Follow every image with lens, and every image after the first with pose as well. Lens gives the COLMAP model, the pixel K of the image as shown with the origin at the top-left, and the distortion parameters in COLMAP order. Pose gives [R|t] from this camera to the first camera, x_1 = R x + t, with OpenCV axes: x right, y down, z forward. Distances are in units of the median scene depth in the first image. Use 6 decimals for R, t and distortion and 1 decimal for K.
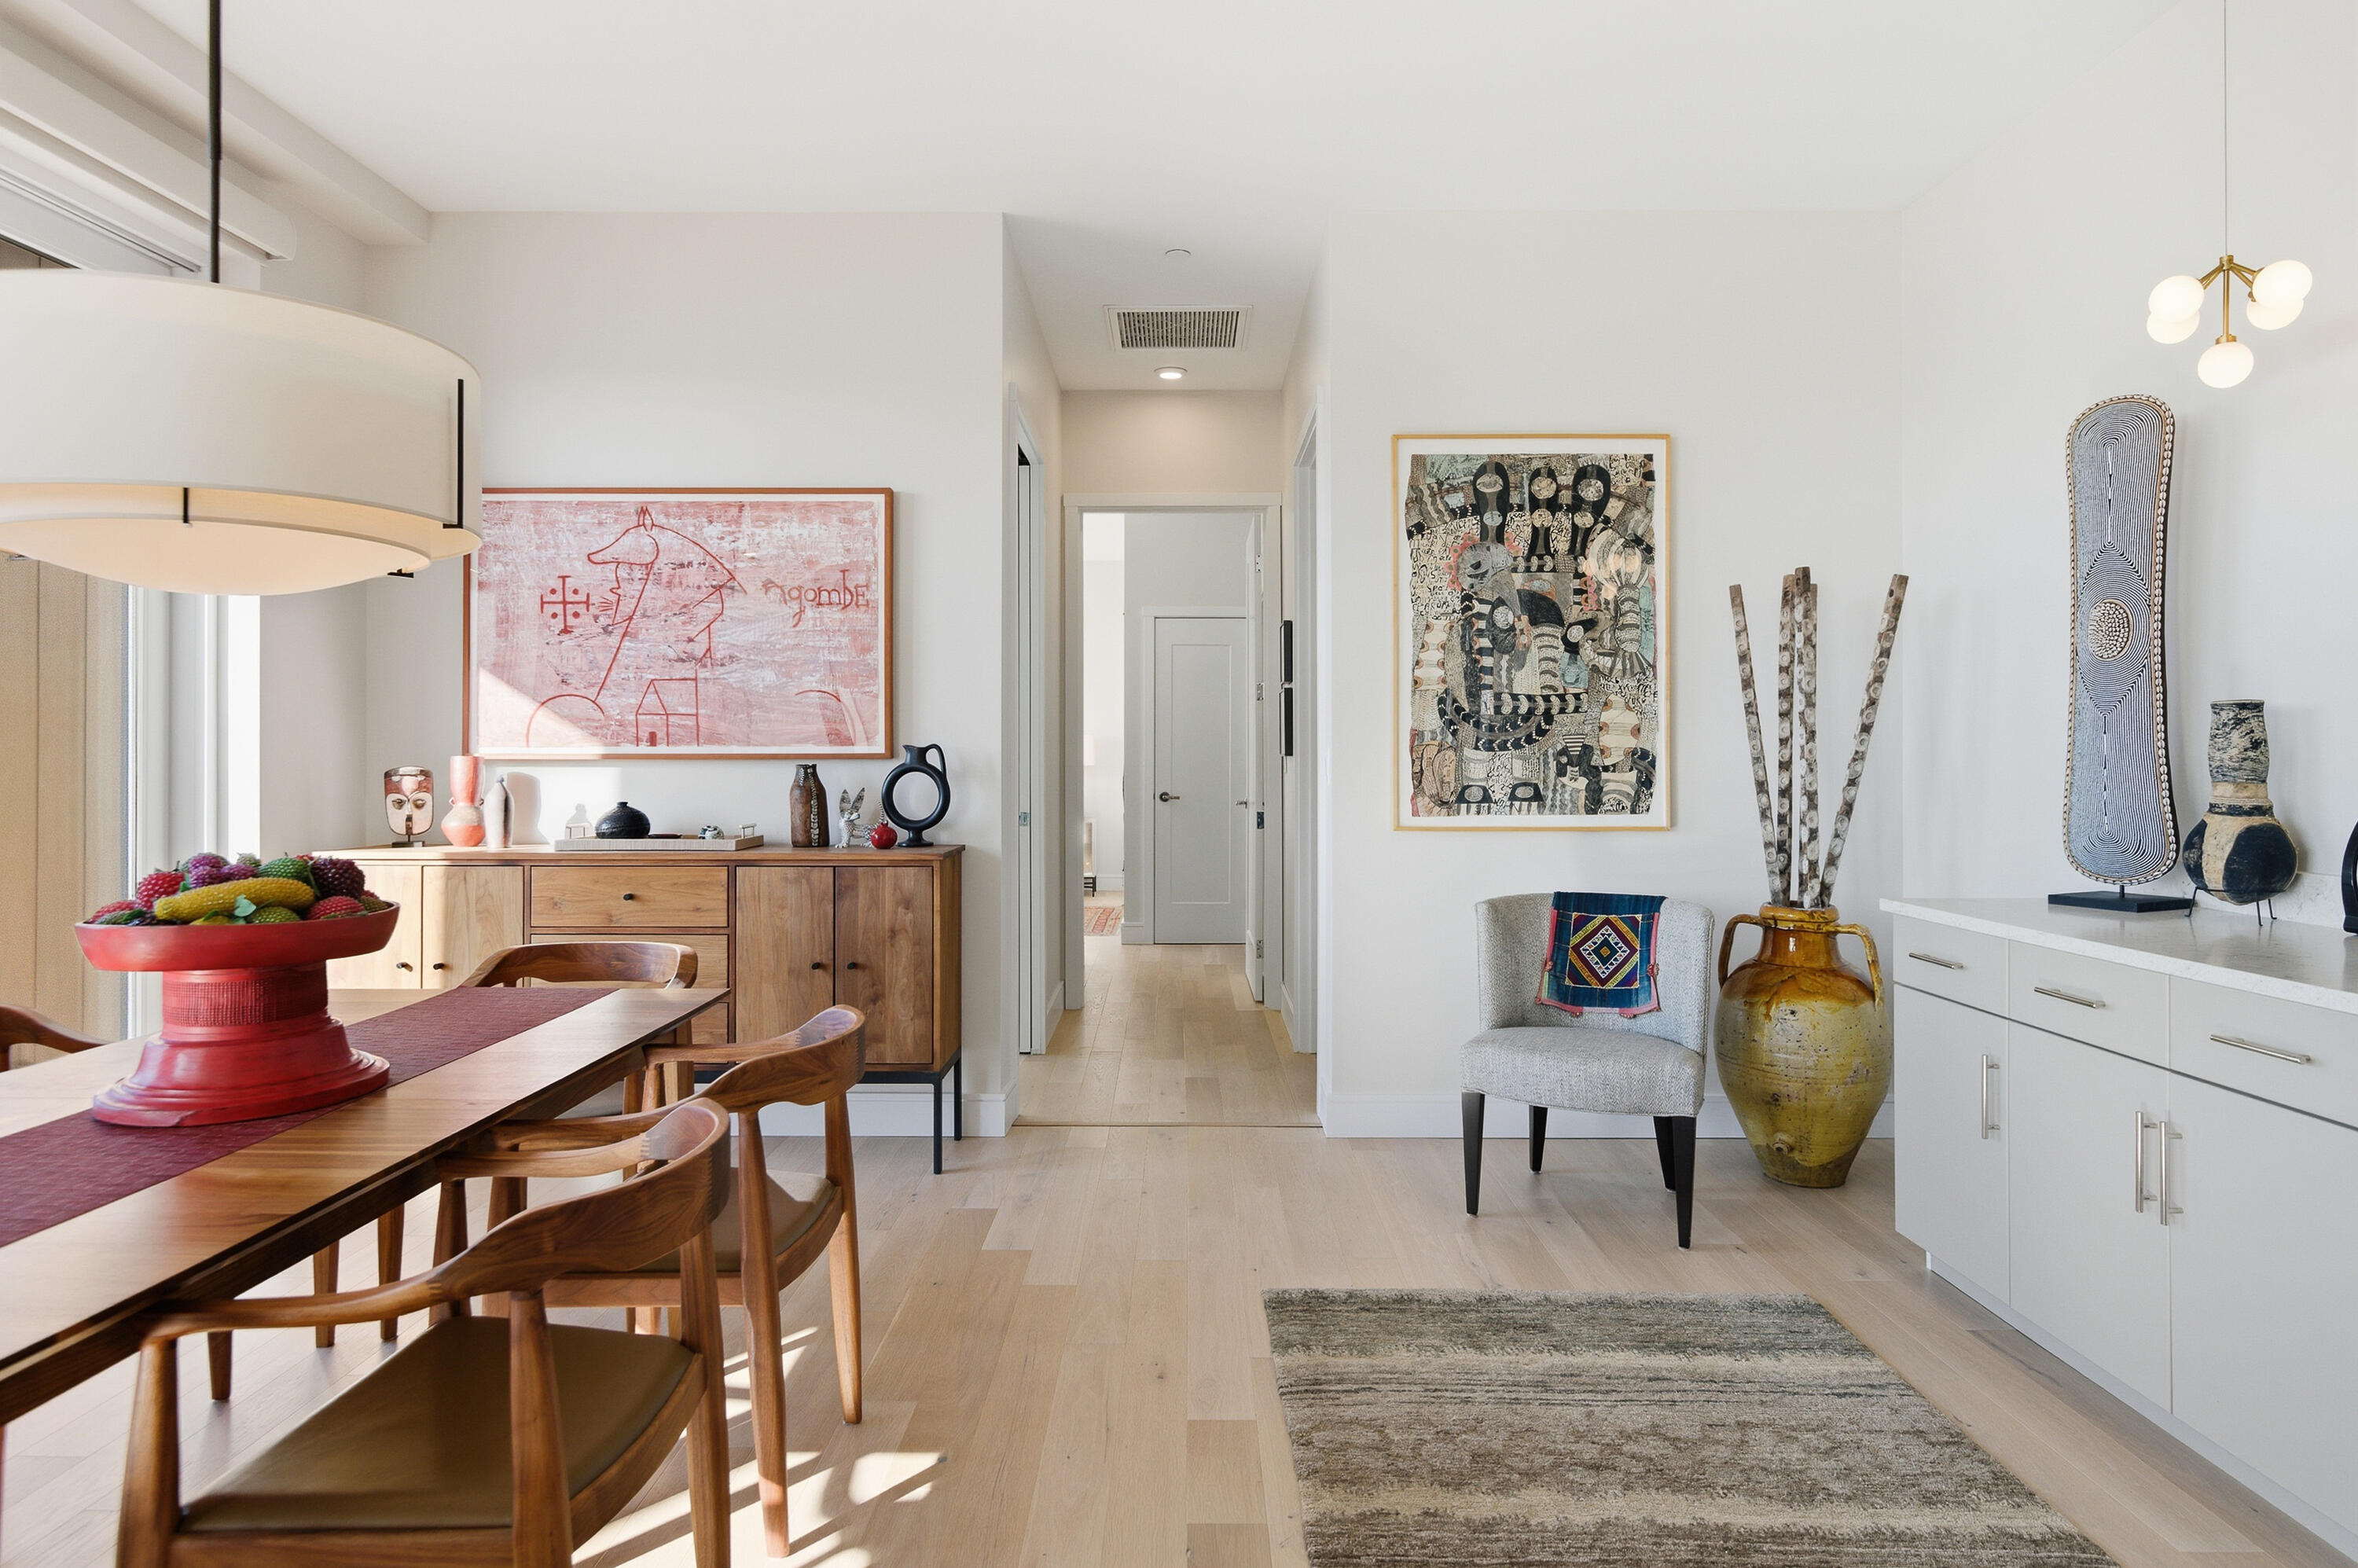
lens RADIAL K [[1336.9, 0, 1180.8], [0, 1336.9, 759.3], [0, 0, 1]] dist [0.005812, -0.001281]
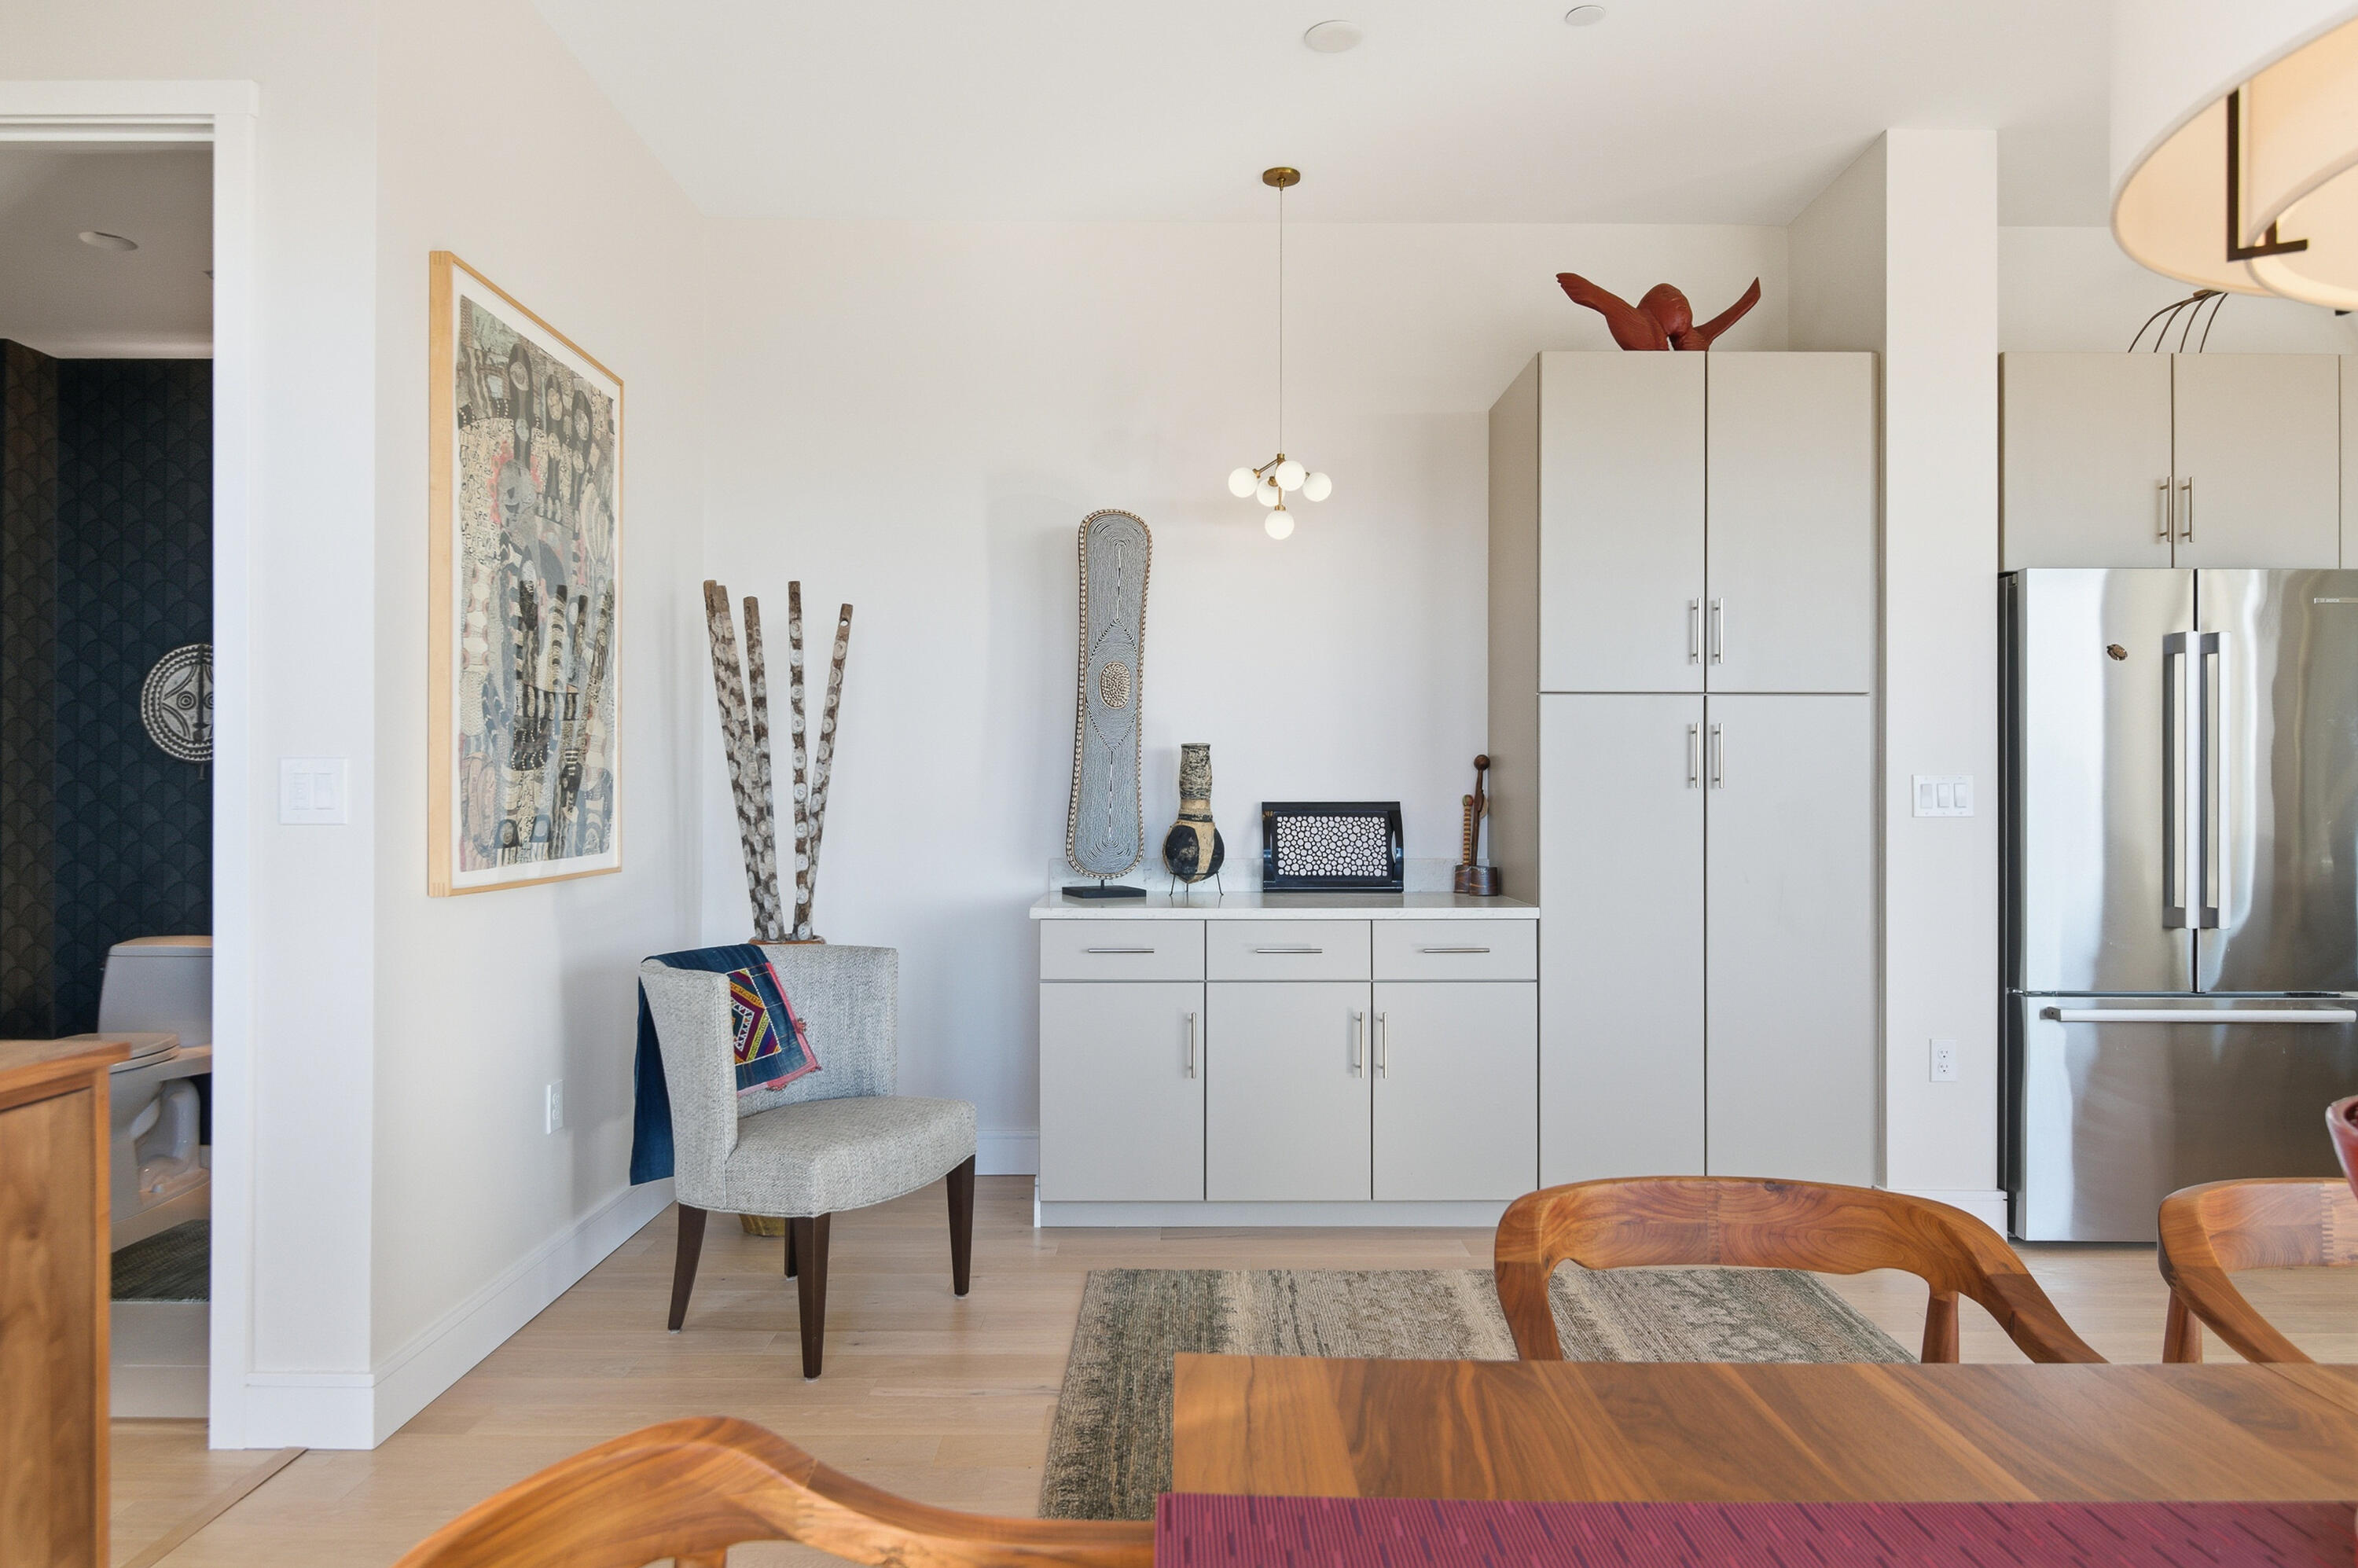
lens RADIAL K [[1436.9, 0, 1181.2], [0, 1436.9, 792.9], [0, 0, 1]] dist [0.010167, -0.003965]
pose [[-0.011315, -0.000109, 0.999936, -0.507335], [0.001516, 0.999999, 0.000126, 0.006235], [-0.999935, 0.001518, -0.011315, 0.671902]]
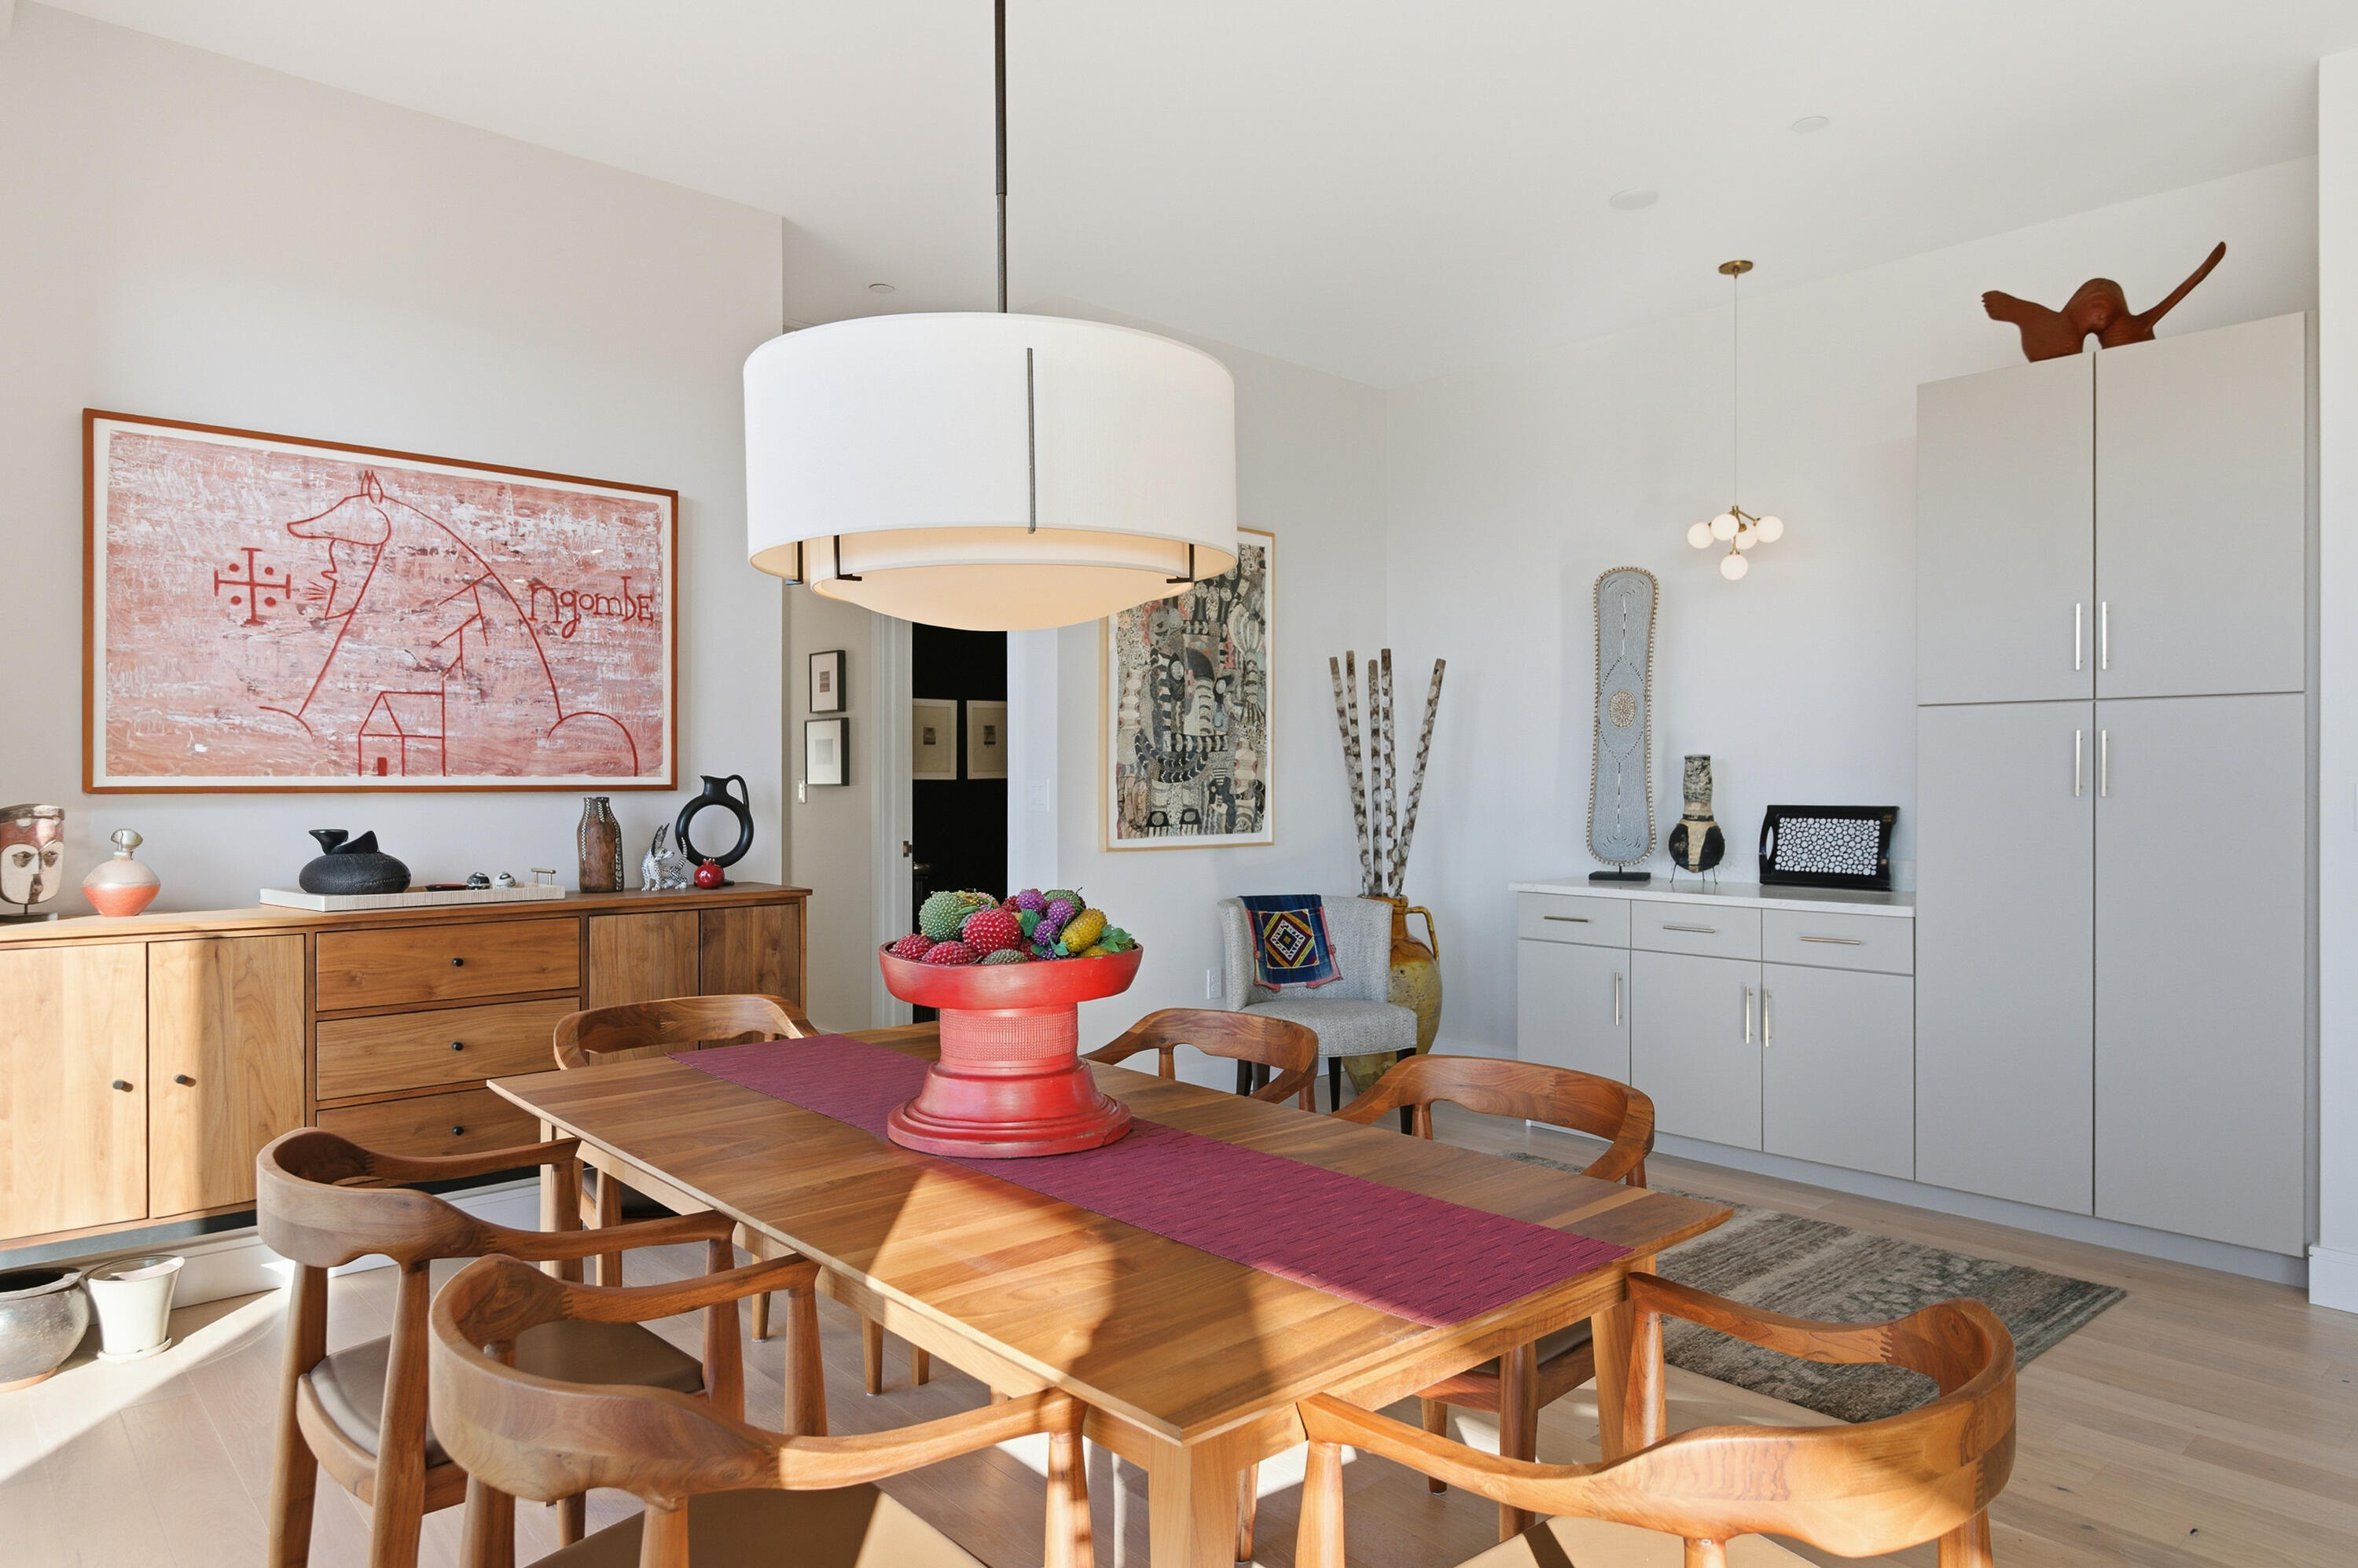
lens RADIAL K [[1436.9, 0, 1174.4], [0, 1436.9, 792.1], [0, 0, 1]] dist [0.010167, -0.003965]
pose [[0.737972, -0.004375, 0.674817, -0.626897], [0.000886, 0.999984, 0.005515, -0.004474], [-0.674831, -0.003473, 0.737964, 0.055055]]
